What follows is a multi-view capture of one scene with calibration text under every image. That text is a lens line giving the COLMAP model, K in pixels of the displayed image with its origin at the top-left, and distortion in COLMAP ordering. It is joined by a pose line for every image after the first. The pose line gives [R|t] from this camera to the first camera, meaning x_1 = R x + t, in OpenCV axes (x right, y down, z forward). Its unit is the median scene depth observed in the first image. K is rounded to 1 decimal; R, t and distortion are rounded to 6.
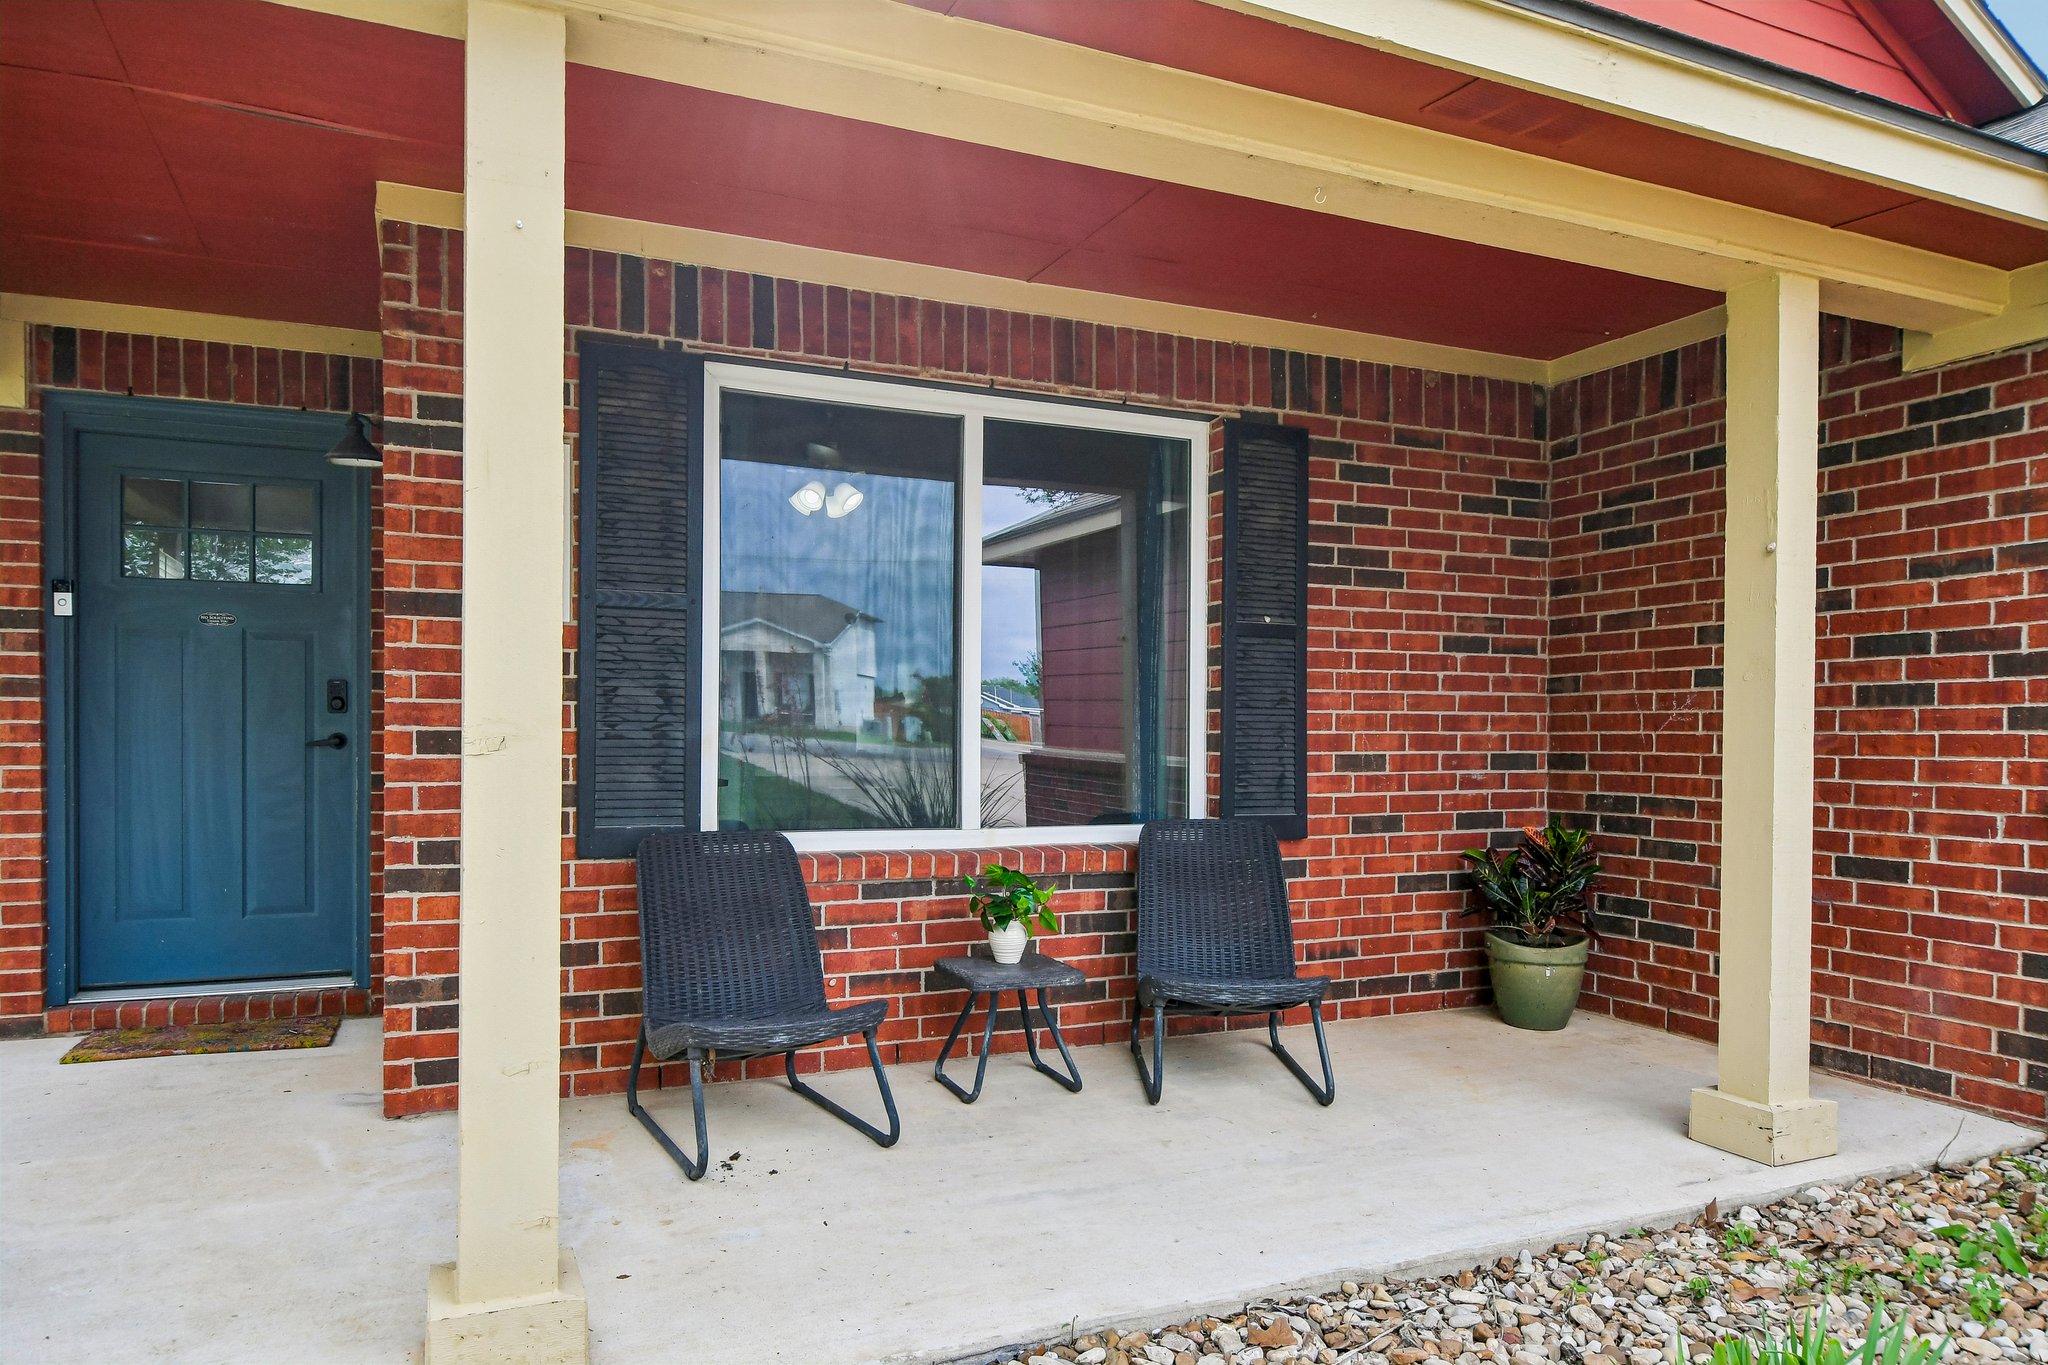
lens RADIAL K [[1337.7, 0, 1021.0], [0, 1337.7, 736.0], [0, 0, 1]] dist [-0.004020, -0.002205]
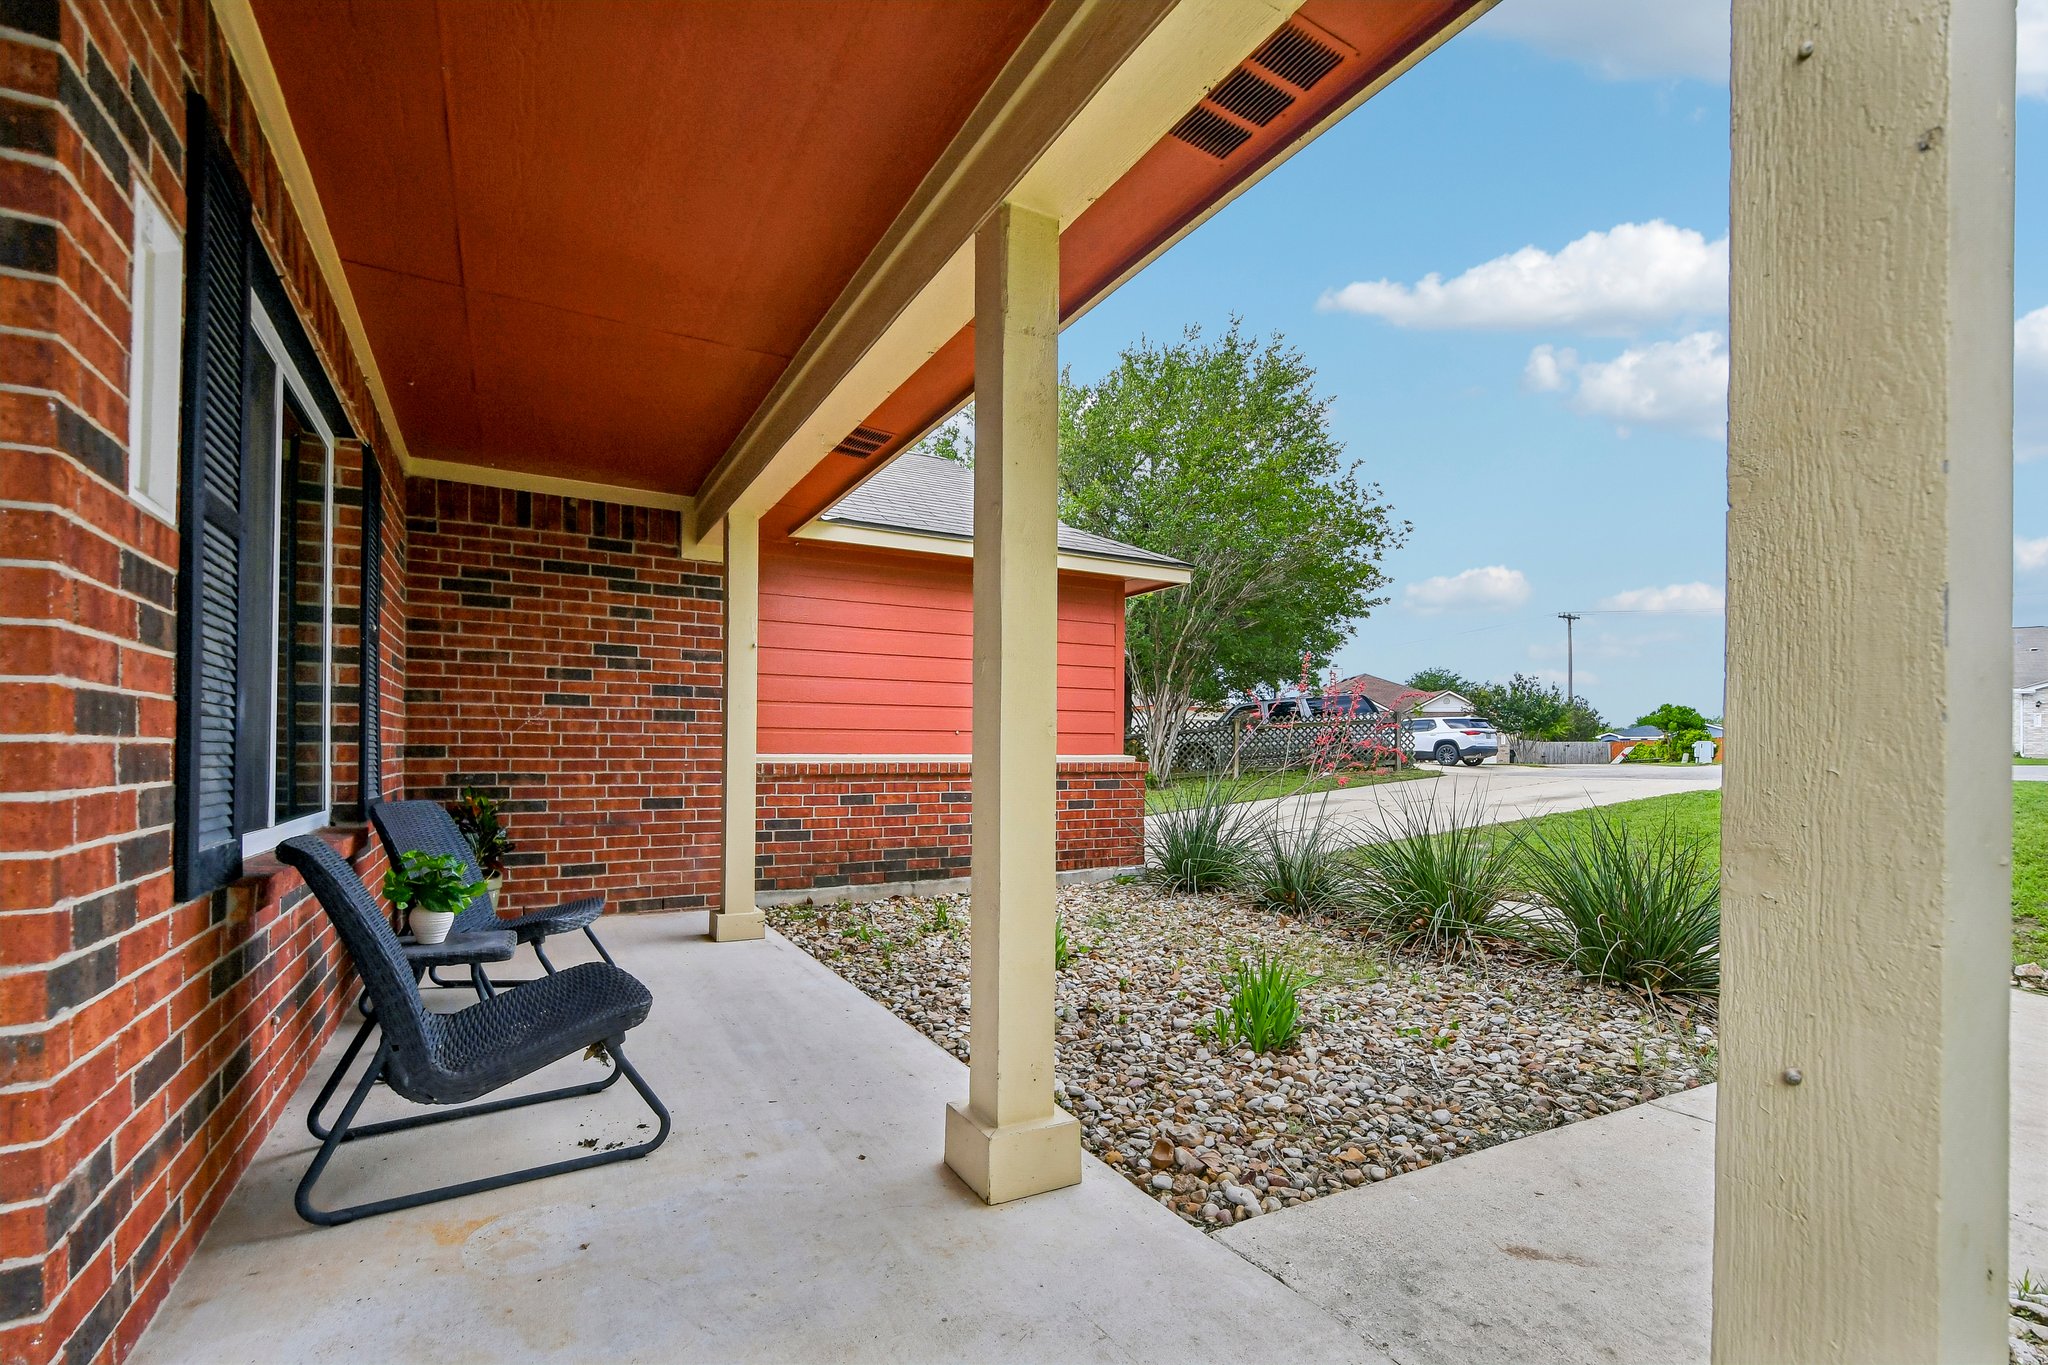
lens RADIAL K [[911.7, 0, 1017.3], [0, 911.7, 738.2], [0, 0, 1]] dist [0.000881, -0.003341]
pose [[-0.104700, 0.011629, 0.994436, -0.769022], [-0.006821, 0.999900, -0.012411, 0.016813], [-0.994480, -0.008082, -0.104610, 0.629664]]
